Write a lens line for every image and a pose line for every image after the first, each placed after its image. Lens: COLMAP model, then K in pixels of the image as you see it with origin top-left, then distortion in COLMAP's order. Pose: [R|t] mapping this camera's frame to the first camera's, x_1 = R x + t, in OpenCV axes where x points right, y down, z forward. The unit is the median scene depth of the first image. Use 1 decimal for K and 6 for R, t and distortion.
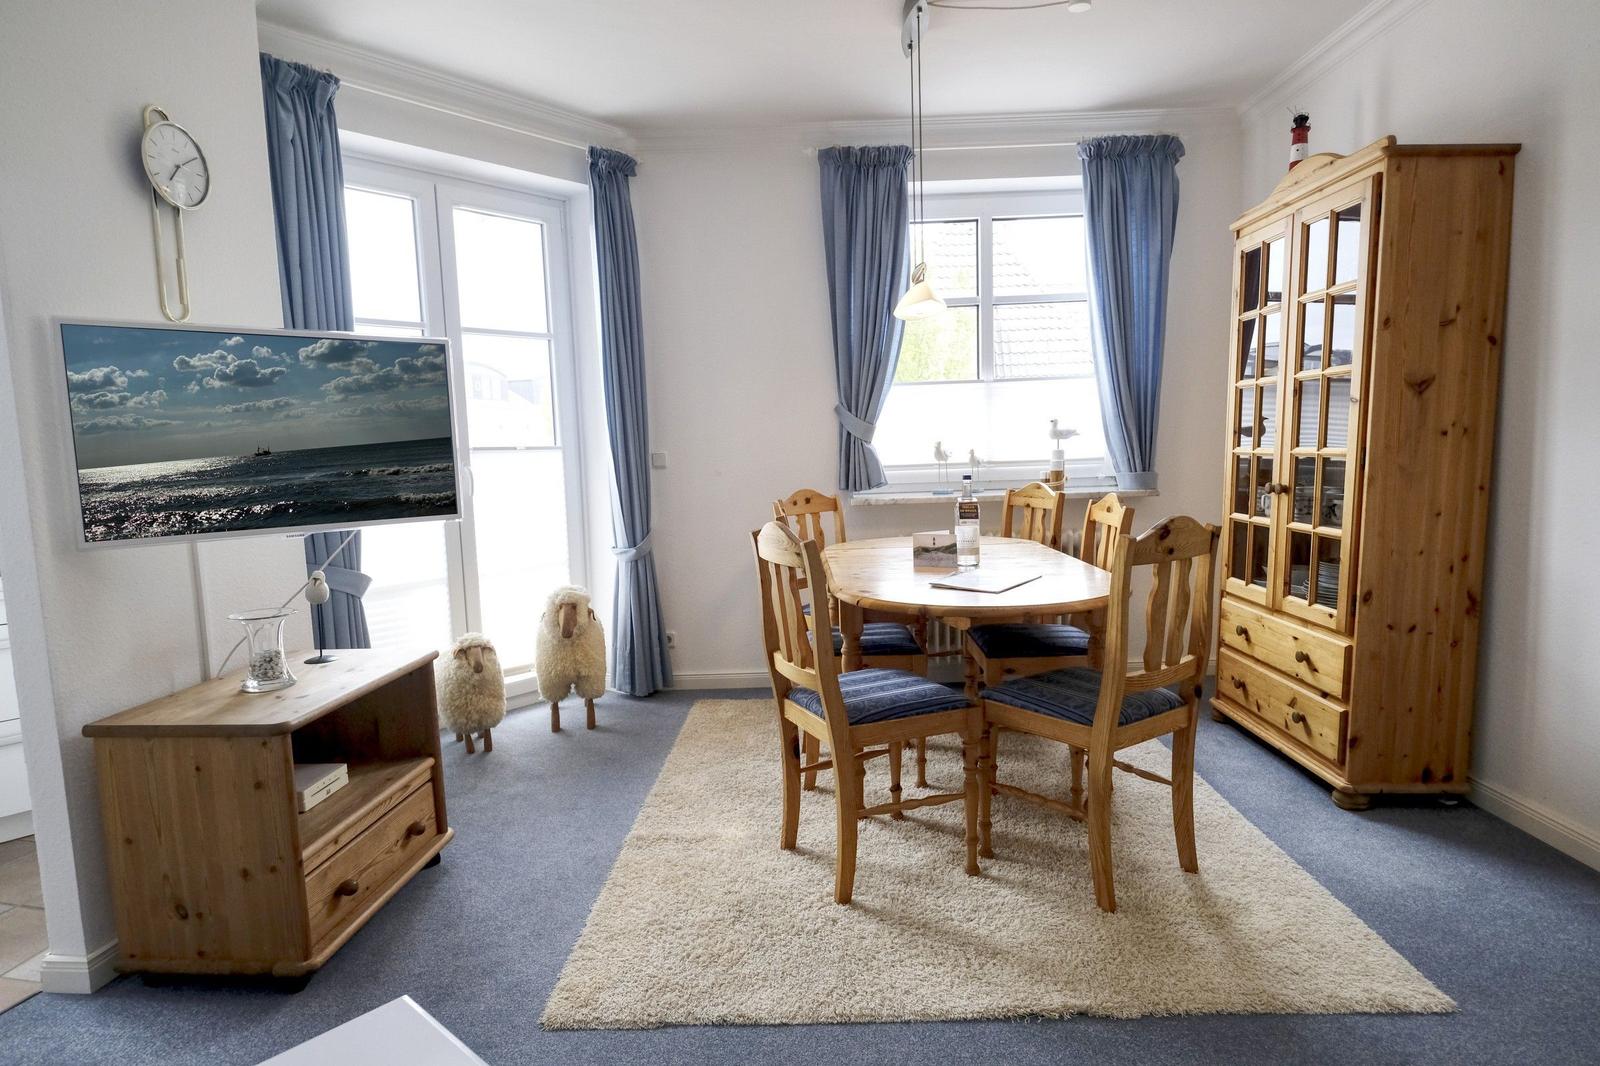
lens RADIAL K [[885.4, 0, 800.5], [0, 885.4, 542.9], [0, 0, 1]] dist [-0.018305, 0.000782]
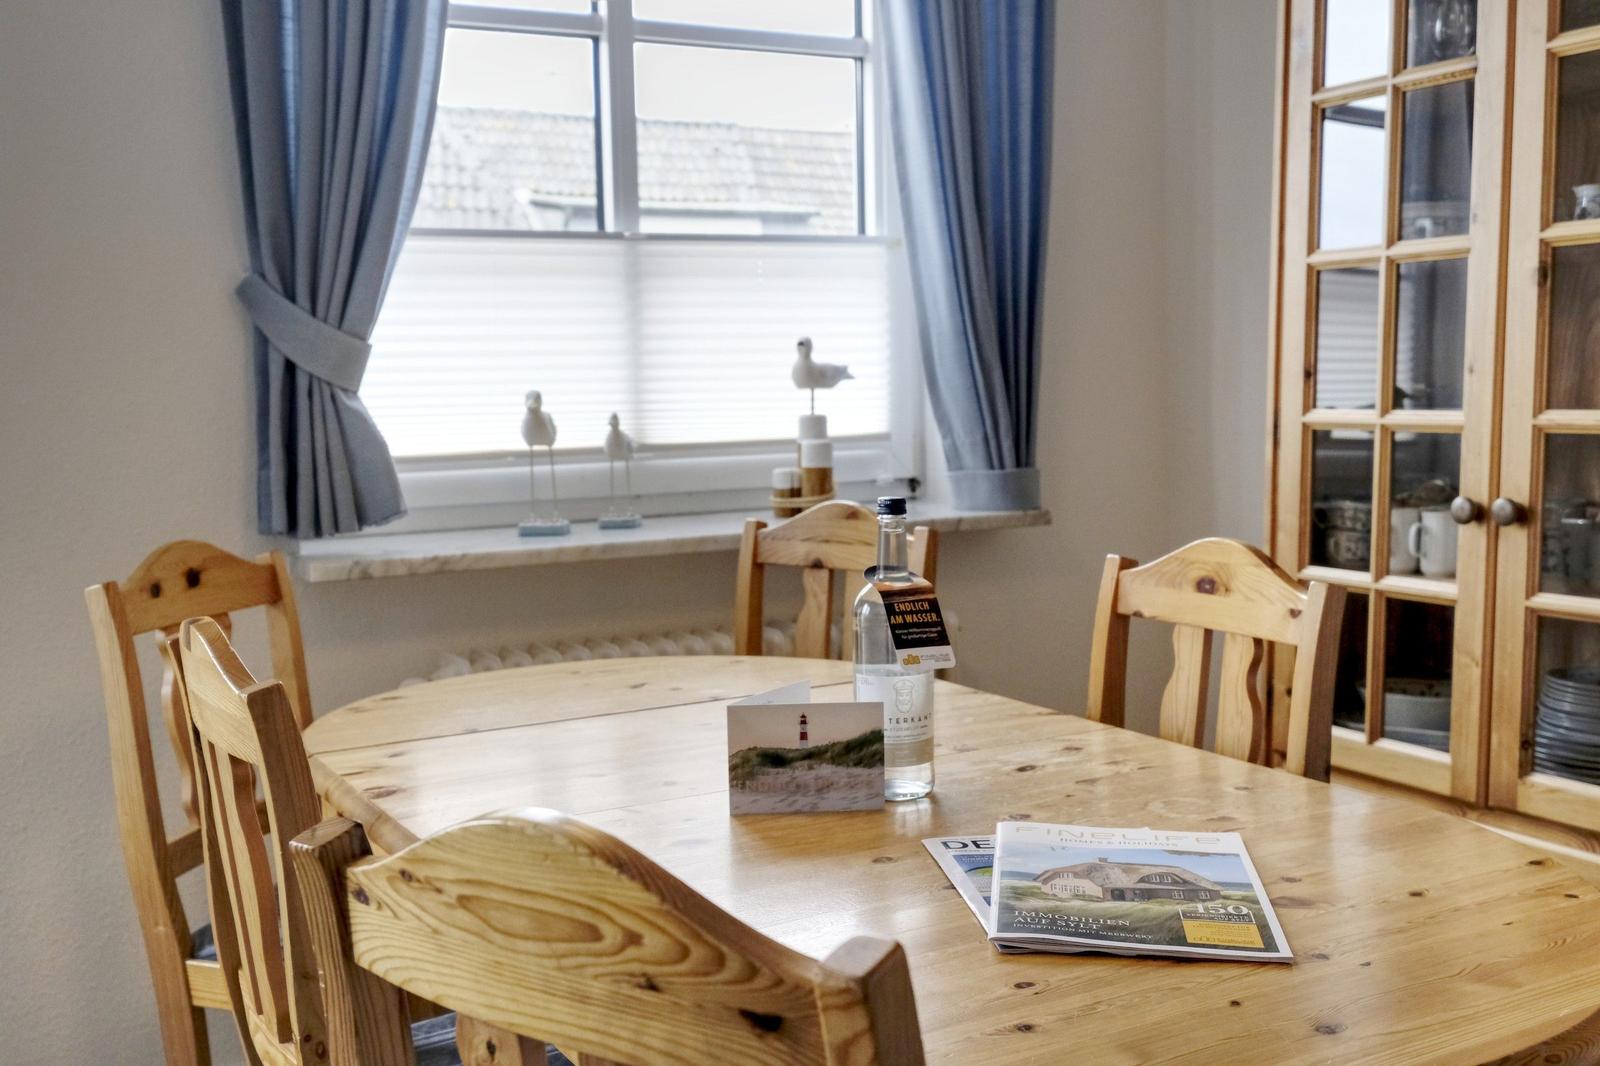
lens RADIAL K [[1614.6, 0, 791.3], [0, 1614.6, 545.0], [0, 0, 1]] dist [0.005704, 0.000000]
pose [[0.873457, -0.037623, 0.485445, -0.083950], [0.048806, 0.998754, -0.010410, -0.043412], [-0.484449, 0.032785, 0.874205, 0.406779]]
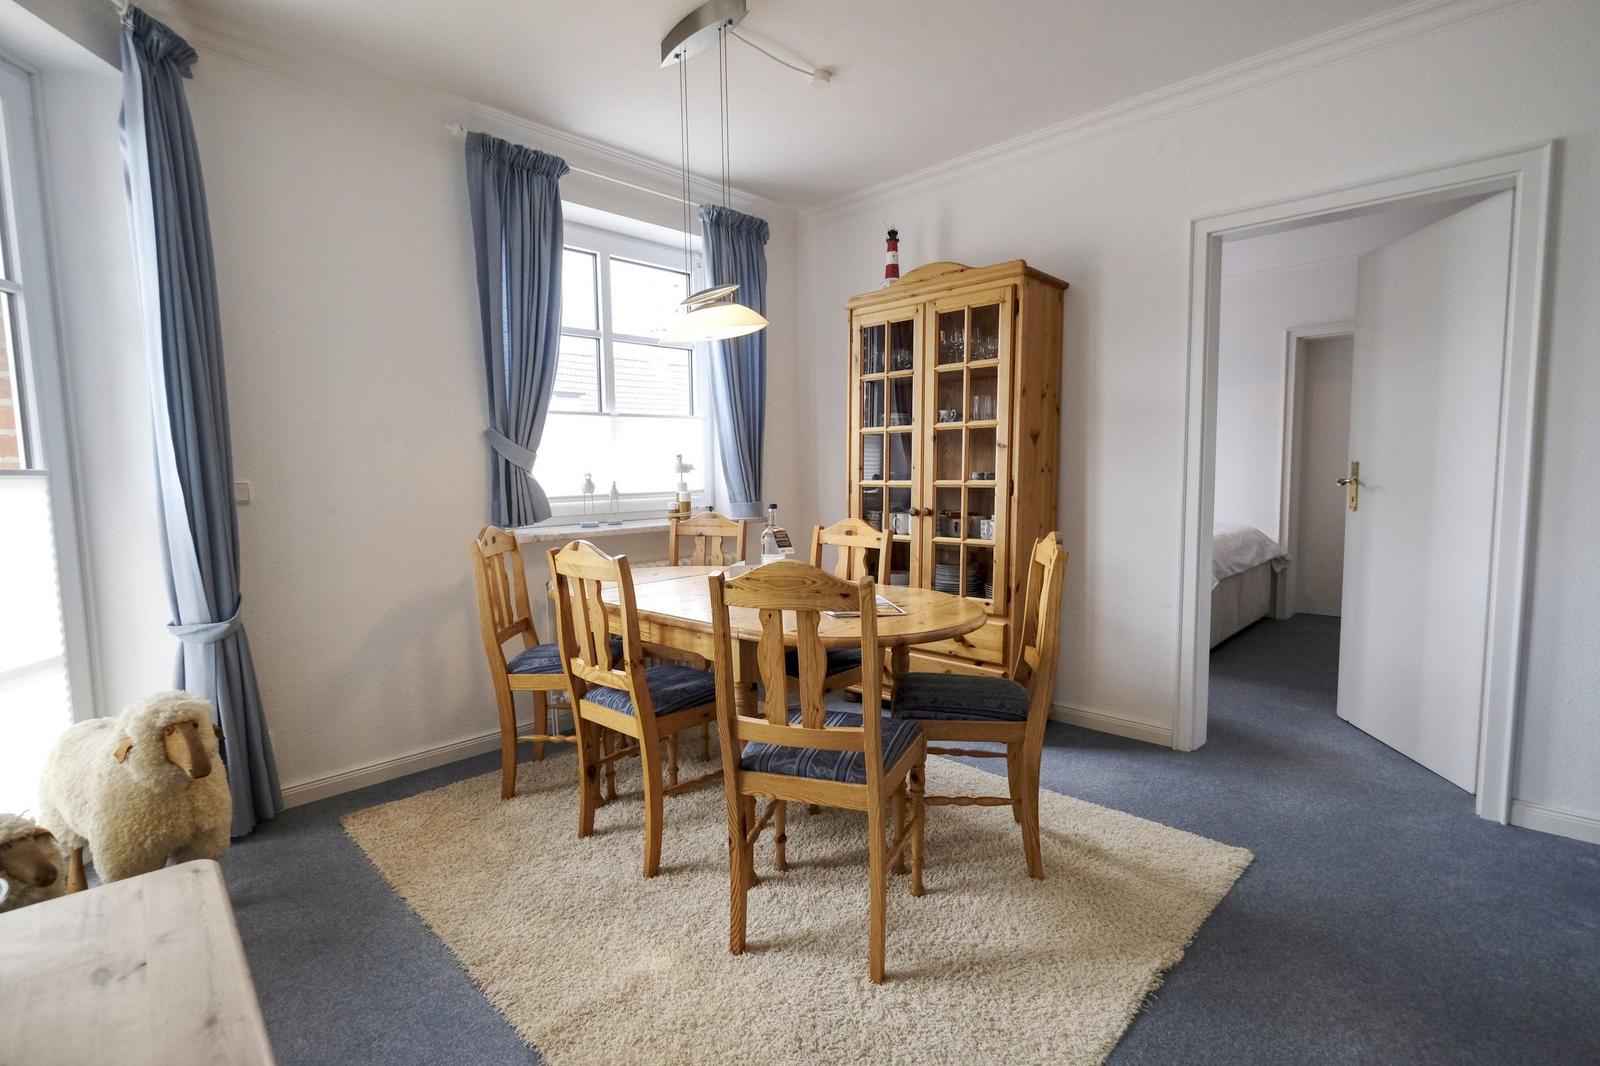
lens RADIAL K [[747.8, 0, 792.2], [0, 747.8, 539.6], [0, 0, 1]] dist [-0.013076, -0.000005]
pose [[0.689324, -0.046195, 0.722979, -0.313162], [0.072527, 0.997352, -0.005425, -0.023041], [-0.720813, 0.056175, 0.690849, 0.304597]]
